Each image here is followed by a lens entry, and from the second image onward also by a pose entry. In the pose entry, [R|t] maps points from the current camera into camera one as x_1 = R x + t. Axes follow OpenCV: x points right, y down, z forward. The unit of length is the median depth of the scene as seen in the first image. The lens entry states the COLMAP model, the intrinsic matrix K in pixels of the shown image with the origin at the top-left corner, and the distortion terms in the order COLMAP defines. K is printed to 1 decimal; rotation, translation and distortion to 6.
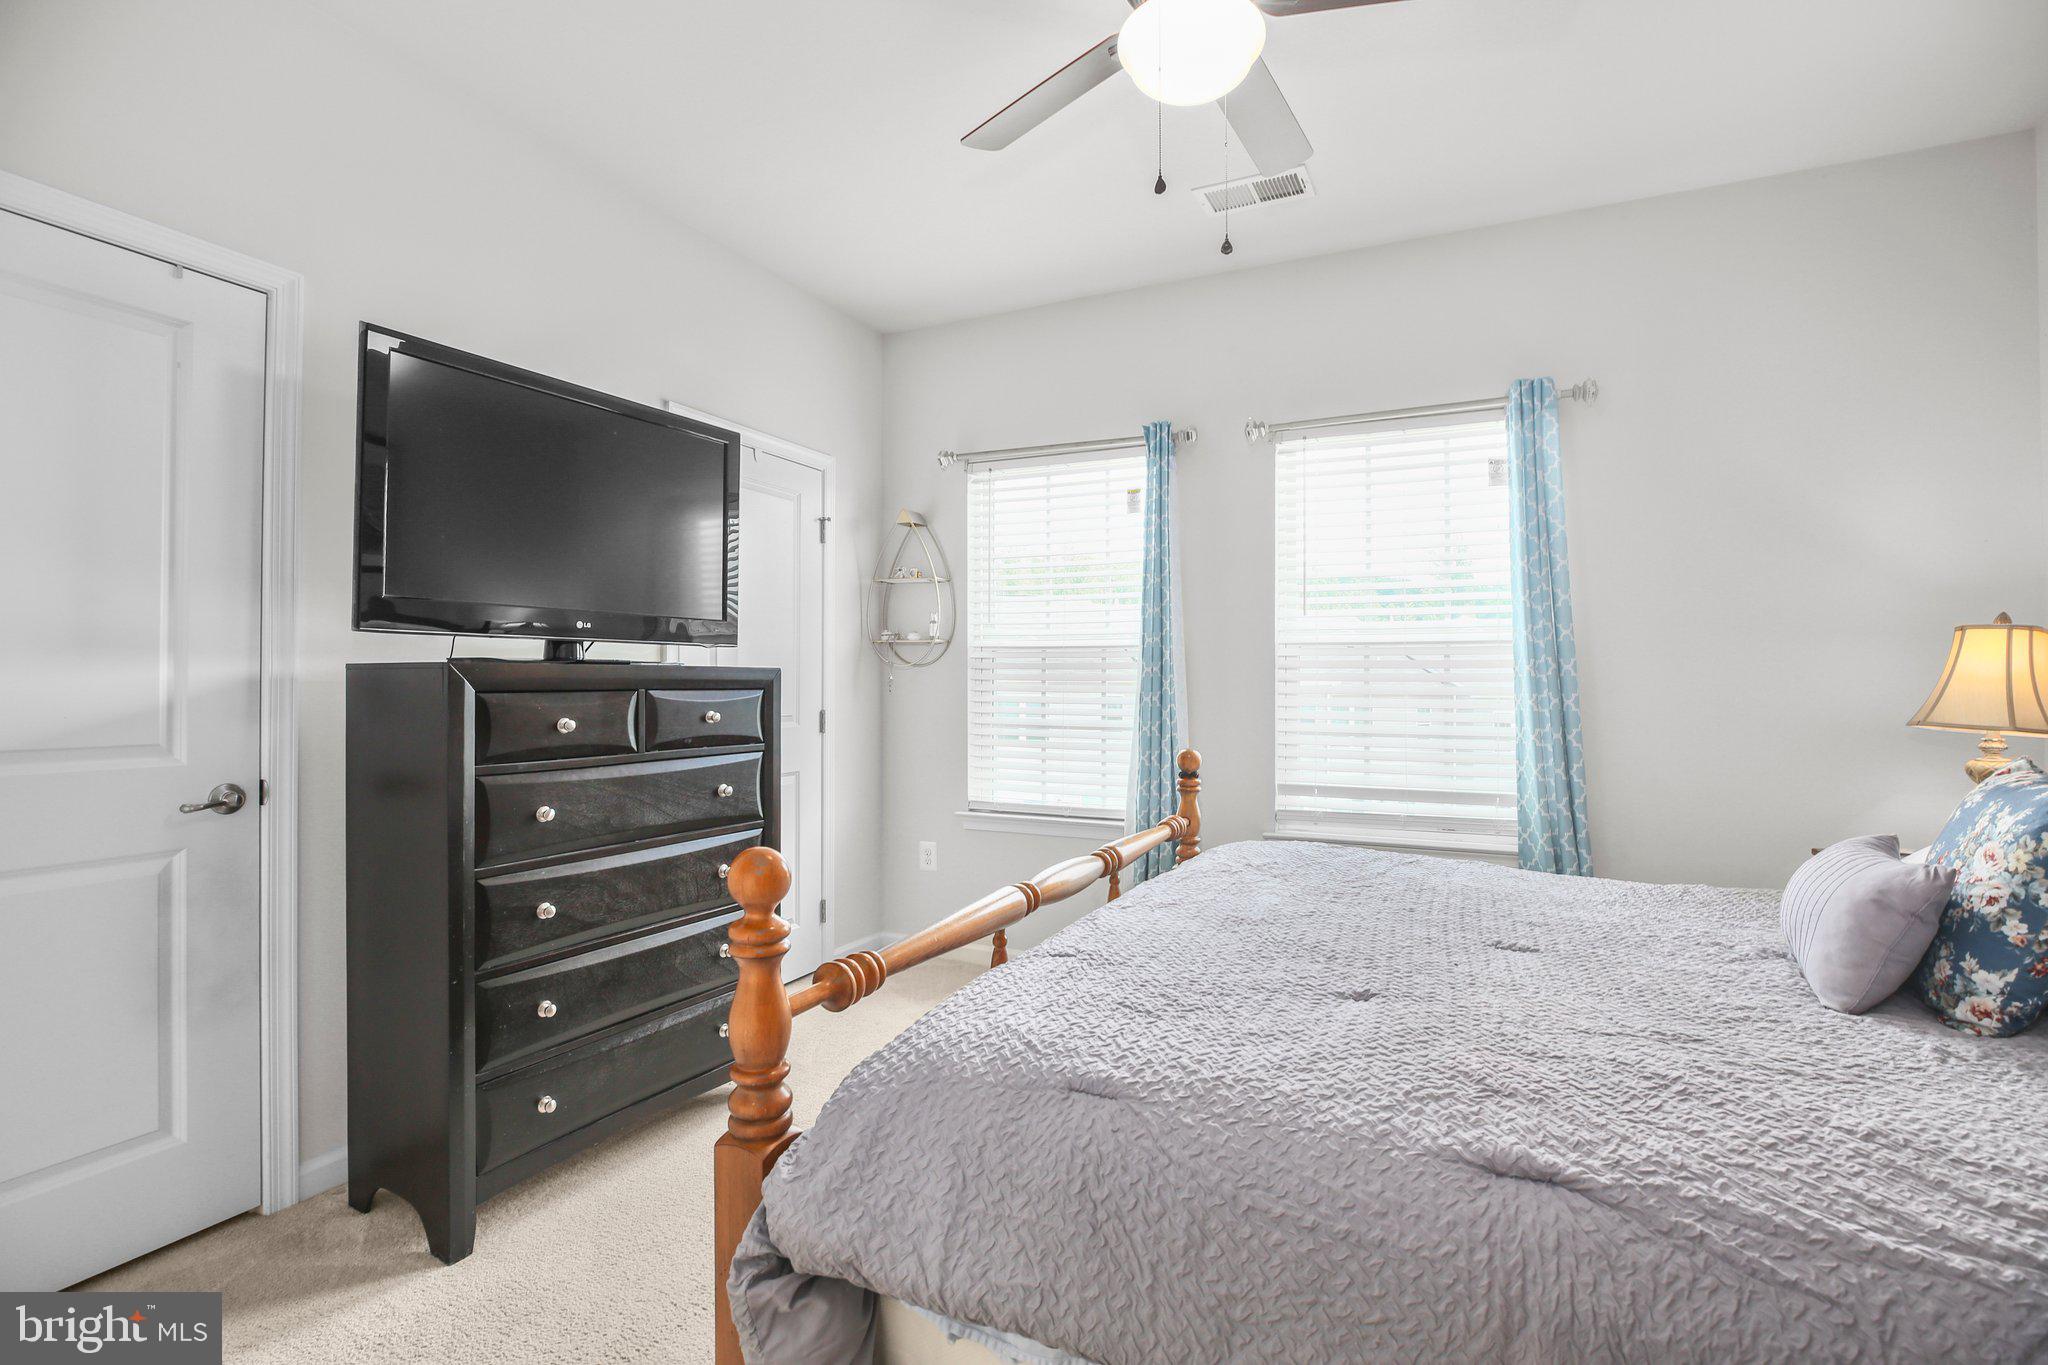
lens RADIAL K [[957.8, 0, 1056.6], [0, 957.8, 673.4], [0, 0, 1]] dist [-0.000761, 0.000156]
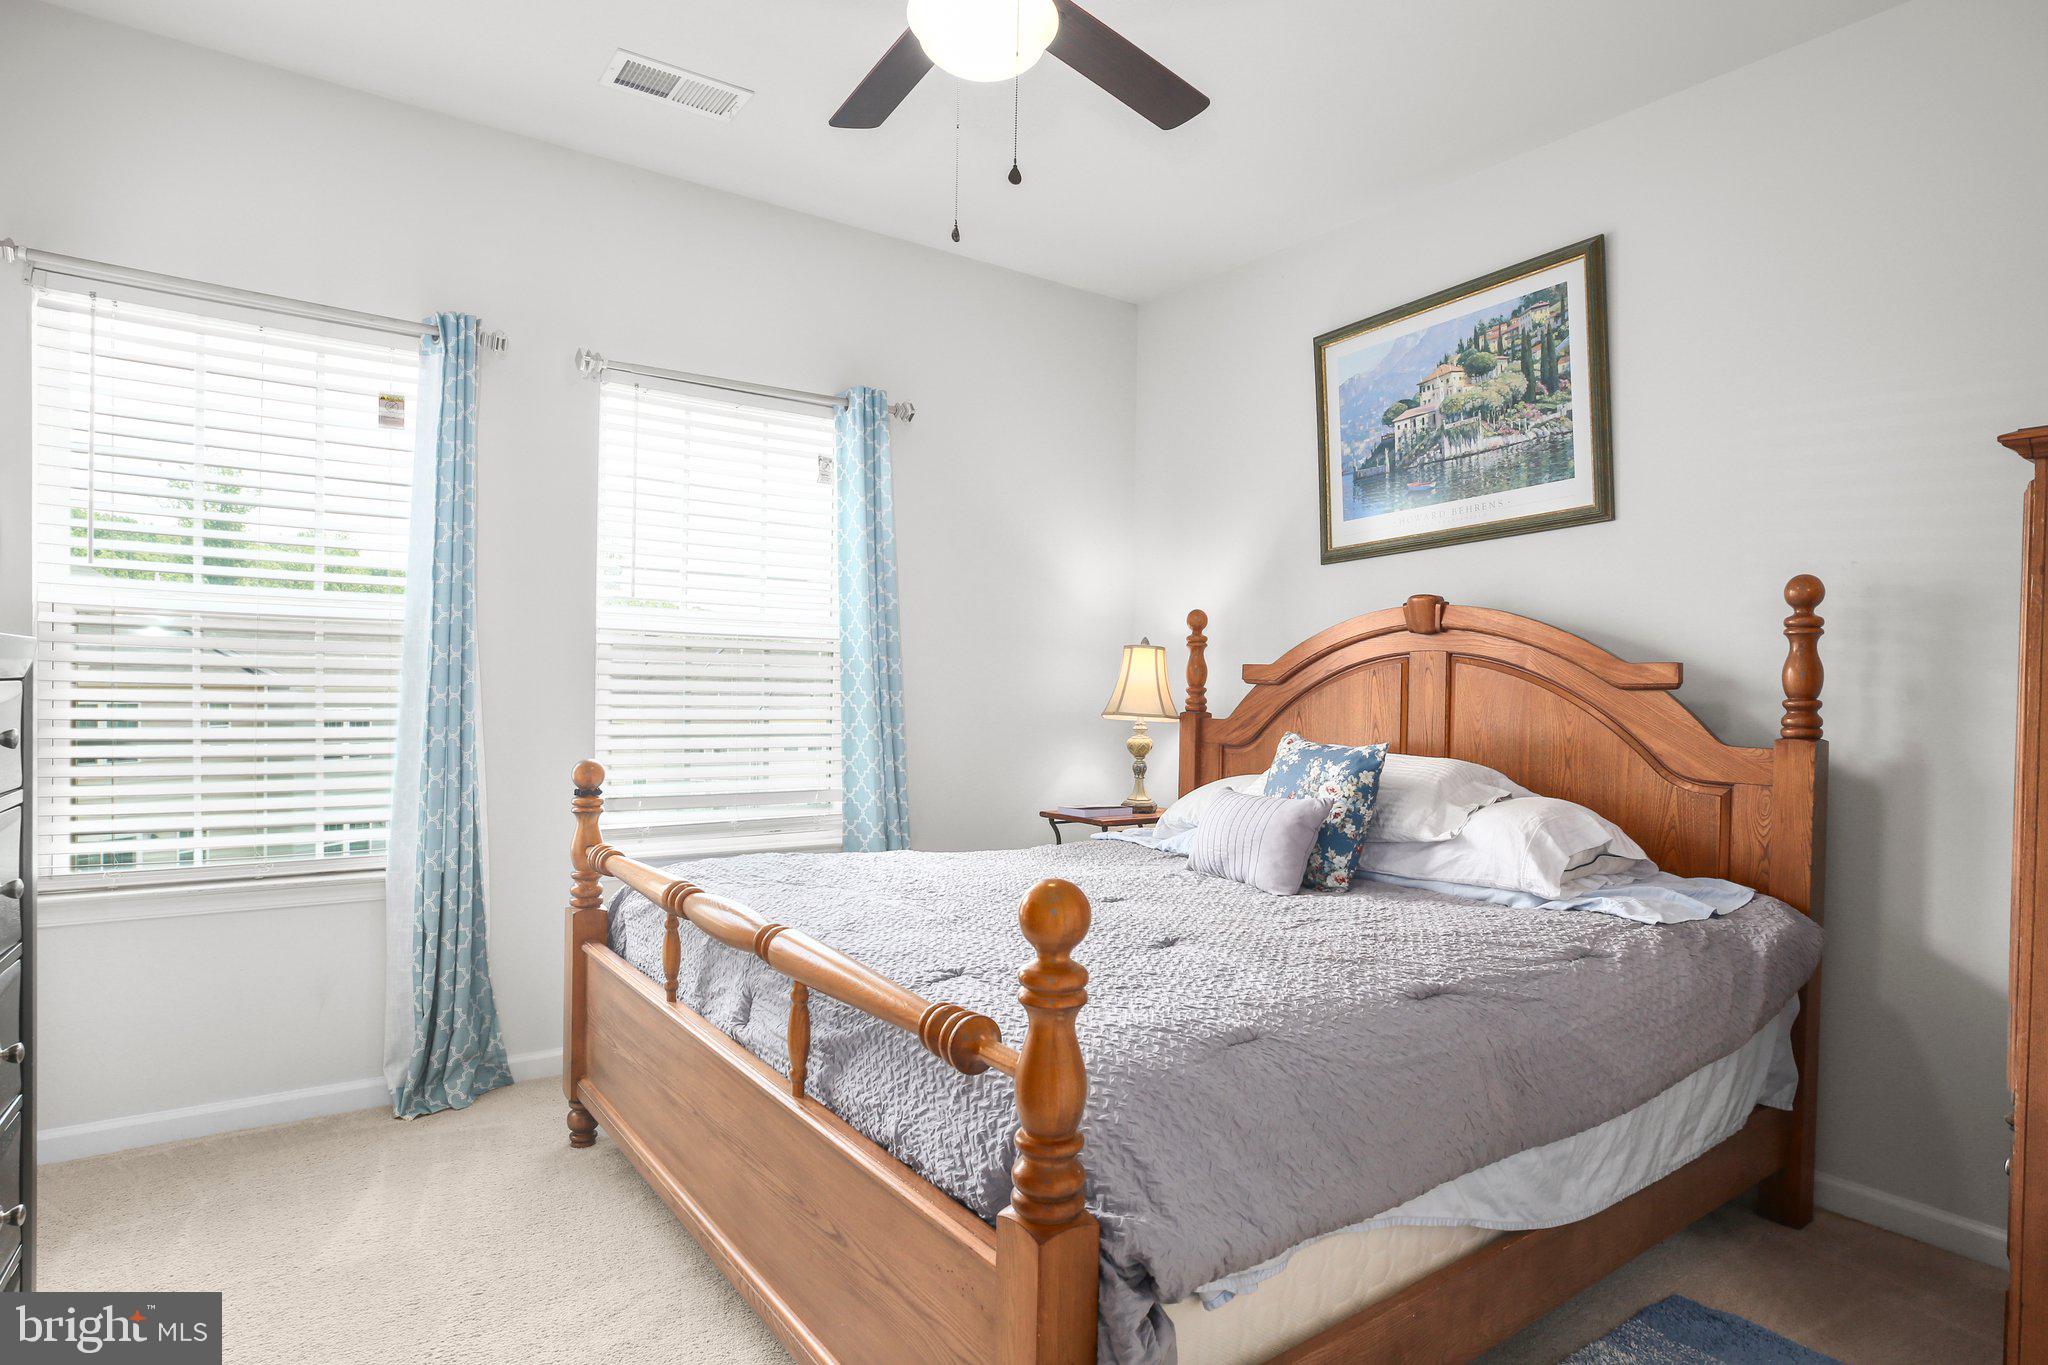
lens RADIAL K [[1171.0, 0, 1024.0], [0, 1171.0, 682.5], [0, 0, 1]] dist [-0.020913, 0.001387]
pose [[0.484784, 0.010807, 0.874567, -0.671406], [-0.026971, 0.999633, 0.002598, 0.005556], [-0.874218, -0.024847, 0.484898, 0.284988]]
